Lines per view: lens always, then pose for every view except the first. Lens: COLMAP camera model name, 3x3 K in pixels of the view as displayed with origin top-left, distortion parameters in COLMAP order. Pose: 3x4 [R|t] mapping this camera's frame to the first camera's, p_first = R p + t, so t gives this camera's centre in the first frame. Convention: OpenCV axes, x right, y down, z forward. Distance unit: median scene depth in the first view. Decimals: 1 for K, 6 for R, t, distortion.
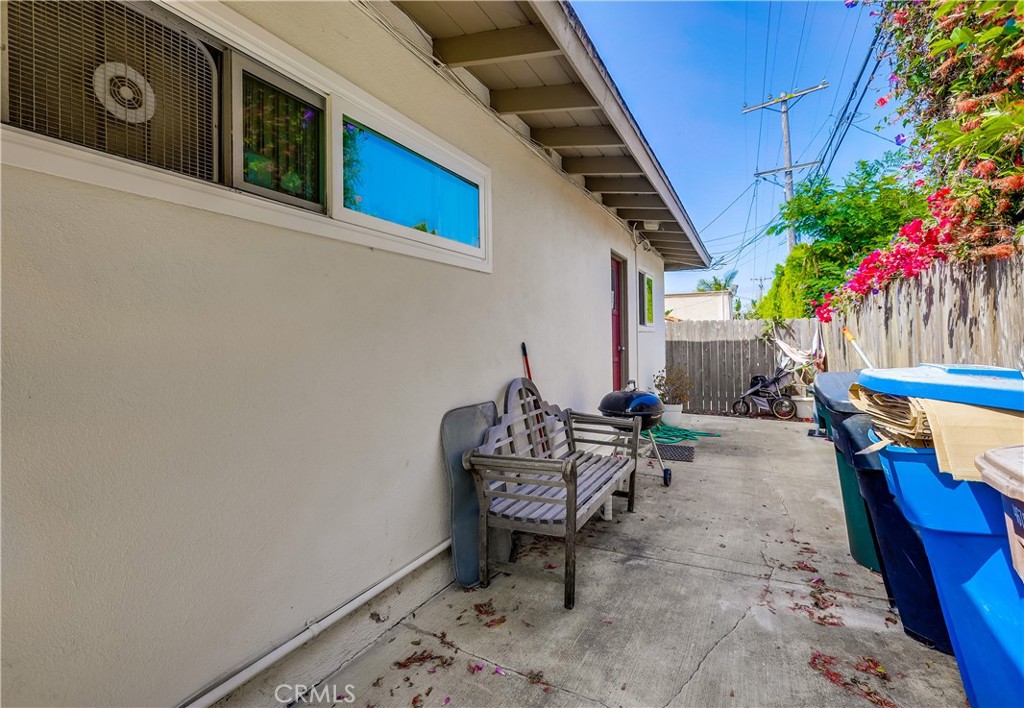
lens RADIAL K [[479.0, 0, 512.9], [0, 479.0, 332.9], [0, 0, 1]] dist [-0.000346, -0.000049]
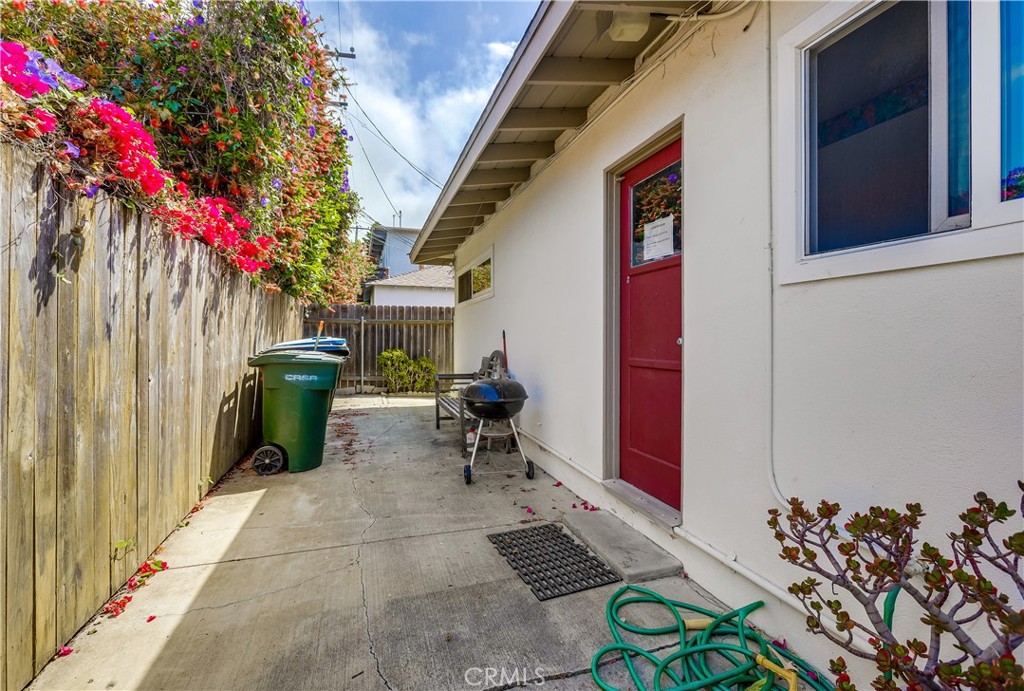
lens RADIAL K [[480.1, 0, 512.8], [0, 480.1, 335.8], [0, 0, 1]] dist [0.000271, 0.000023]
pose [[-0.718600, 0.007218, -0.695386, 1.106781], [0.010228, 0.999948, -0.000190, 0.037140], [0.695348, -0.007249, -0.718636, 2.115410]]
